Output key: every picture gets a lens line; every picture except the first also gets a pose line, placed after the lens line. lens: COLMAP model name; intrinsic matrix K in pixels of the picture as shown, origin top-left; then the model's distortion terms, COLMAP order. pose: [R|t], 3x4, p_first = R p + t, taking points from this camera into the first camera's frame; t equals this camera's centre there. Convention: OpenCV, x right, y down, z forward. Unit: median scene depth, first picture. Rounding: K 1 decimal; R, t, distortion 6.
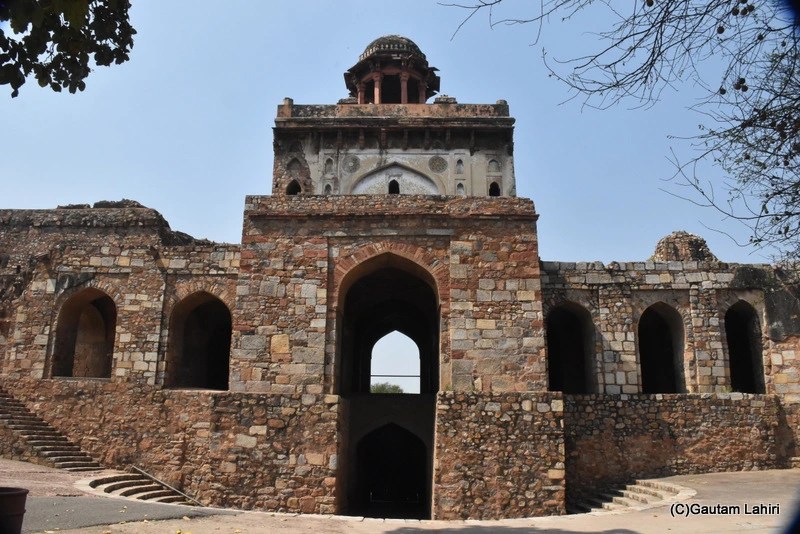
lens RADIAL K [[630.8, 0, 400.0], [0, 630.8, 280.8], [0, 0, 1]] dist [-0.157923, 0.110812]
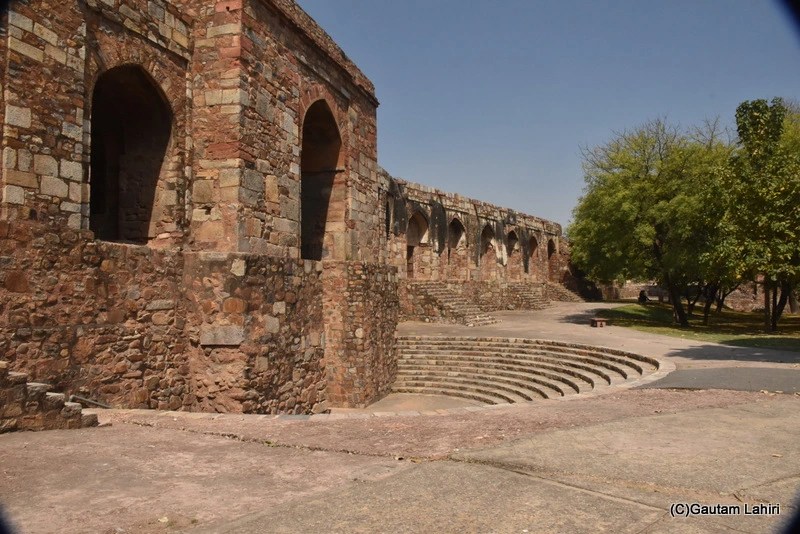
lens RADIAL K [[630.8, 0, 400.0], [0, 630.8, 280.8], [0, 0, 1]] dist [-0.157923, 0.110812]
pose [[0.251367, 0.002453, 0.967889, -0.821339], [-0.221871, 0.973515, 0.055154, 0.127633], [-0.942119, -0.228610, 0.245254, 0.639721]]
